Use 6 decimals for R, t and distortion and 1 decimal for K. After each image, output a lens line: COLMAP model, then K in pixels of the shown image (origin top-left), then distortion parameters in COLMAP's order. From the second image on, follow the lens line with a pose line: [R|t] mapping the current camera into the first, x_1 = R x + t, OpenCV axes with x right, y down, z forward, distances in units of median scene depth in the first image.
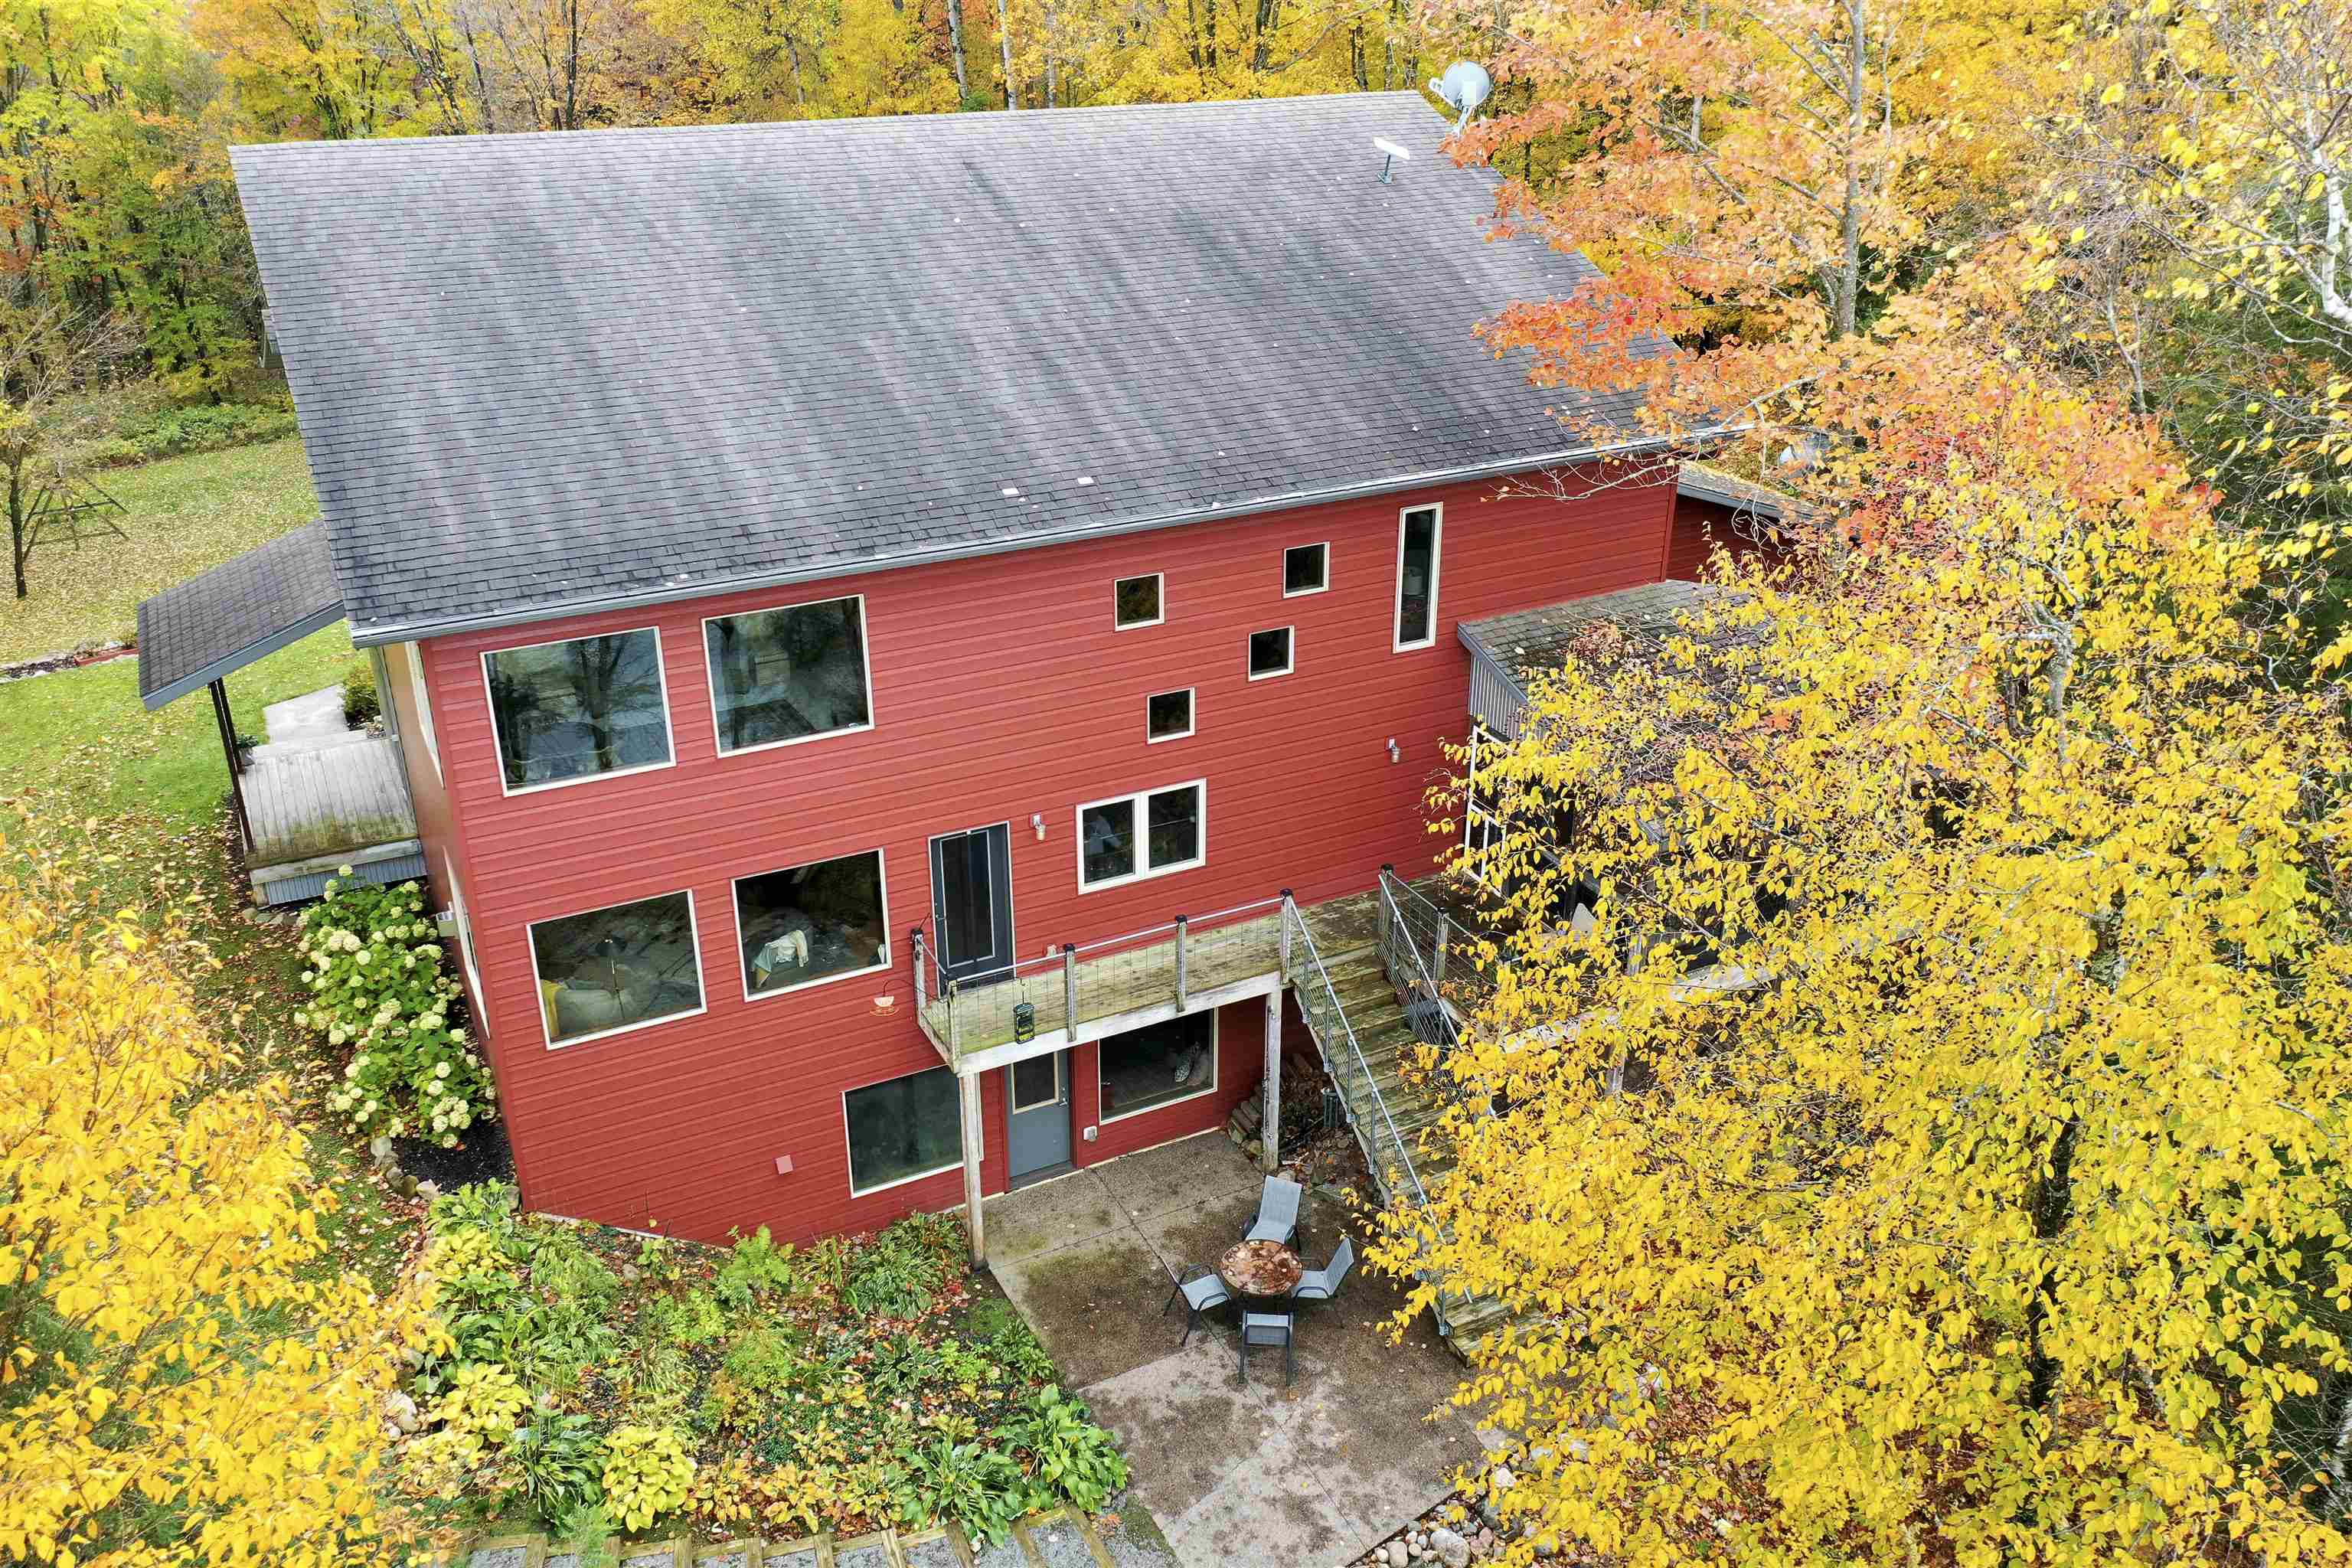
lens RADIAL K [[1854.9, 0, 1176.0], [0, 1854.9, 784.0], [0, 0, 1]] dist [0.008482, 0.001517]
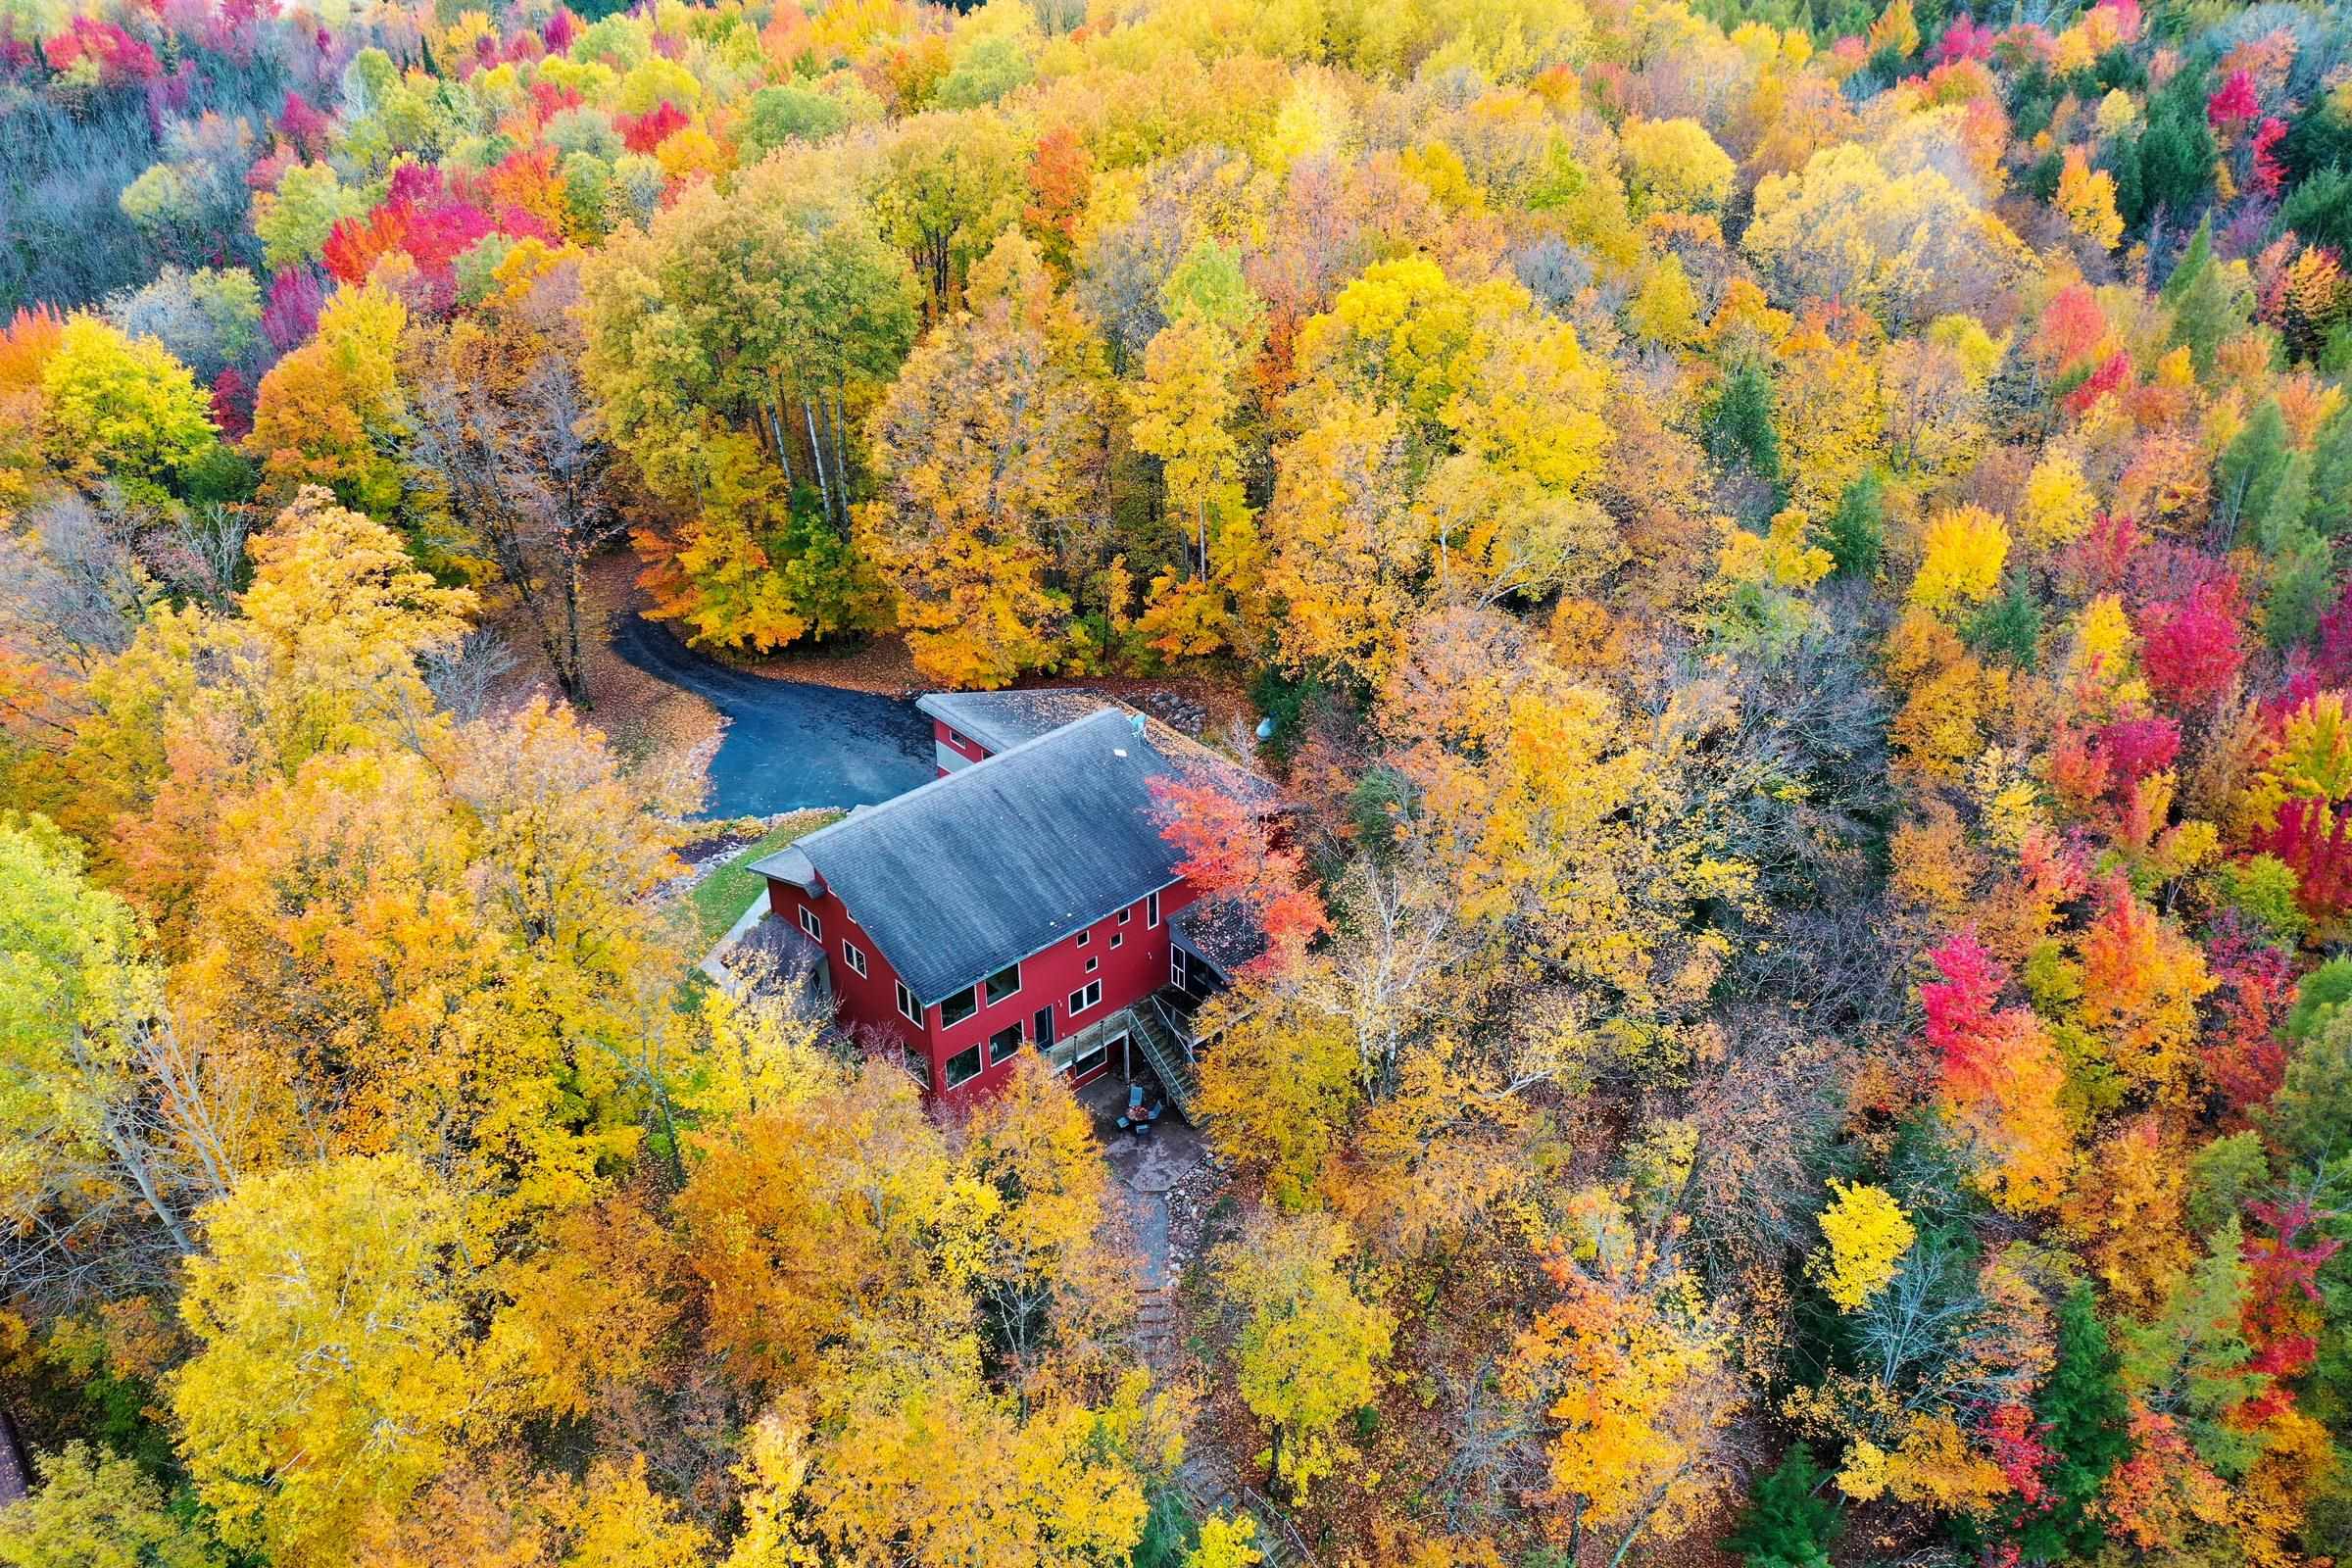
lens RADIAL K [[1854.9, 0, 1176.0], [0, 1854.9, 784.0], [0, 0, 1]] dist [0.008482, 0.001517]
pose [[0.964742, -0.136968, 0.224750, -0.578564], [0.112440, 0.986558, 0.118581, -0.757570], [-0.237970, -0.089129, 0.967174, -2.347737]]
